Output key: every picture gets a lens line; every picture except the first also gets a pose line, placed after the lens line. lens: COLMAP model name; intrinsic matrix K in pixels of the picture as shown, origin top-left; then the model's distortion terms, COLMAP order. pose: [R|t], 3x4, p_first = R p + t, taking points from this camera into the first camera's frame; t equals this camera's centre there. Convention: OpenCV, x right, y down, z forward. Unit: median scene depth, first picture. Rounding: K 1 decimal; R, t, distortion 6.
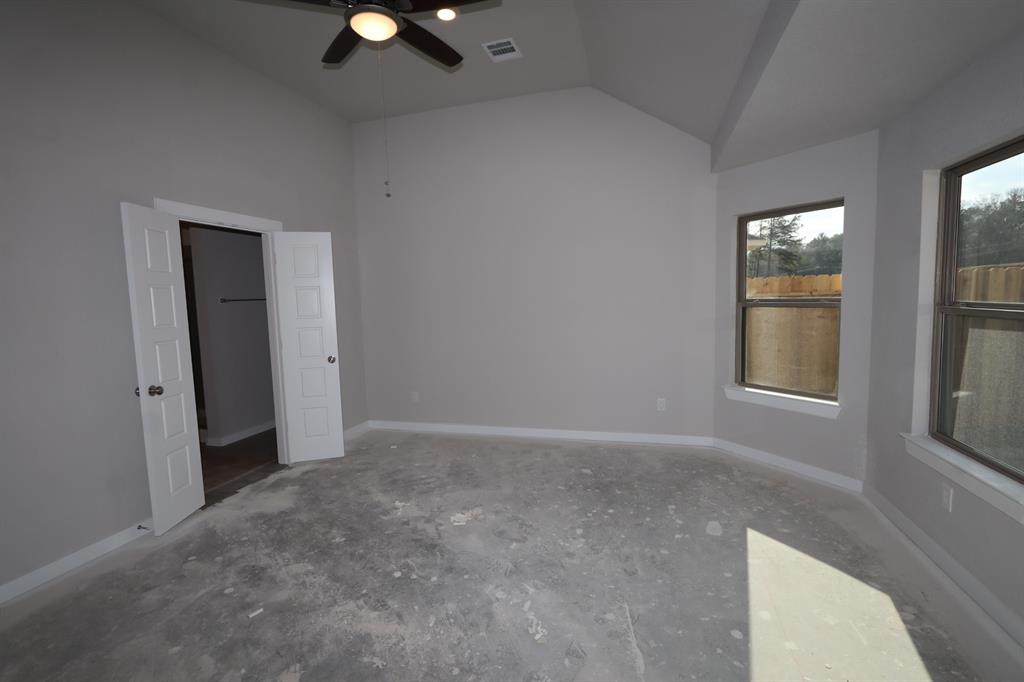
lens RADIAL K [[487.0, 0, 506.1], [0, 487.0, 337.1], [0, 0, 1]] dist [0.001024, 0.000216]
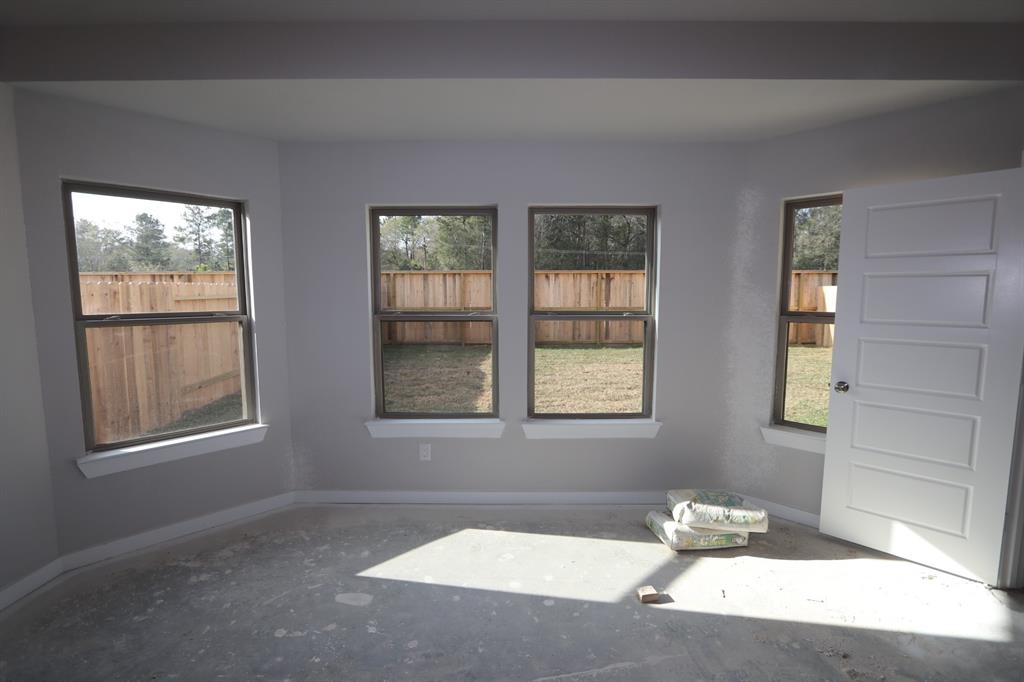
lens RADIAL K [[487.0, 0, 506.1], [0, 487.0, 337.1], [0, 0, 1]] dist [0.001024, 0.000216]
pose [[-0.286132, -0.068110, 0.955766, -0.378311], [0.095285, 0.990504, 0.099111, -0.087118], [-0.953441, 0.119429, -0.276925, 0.936188]]
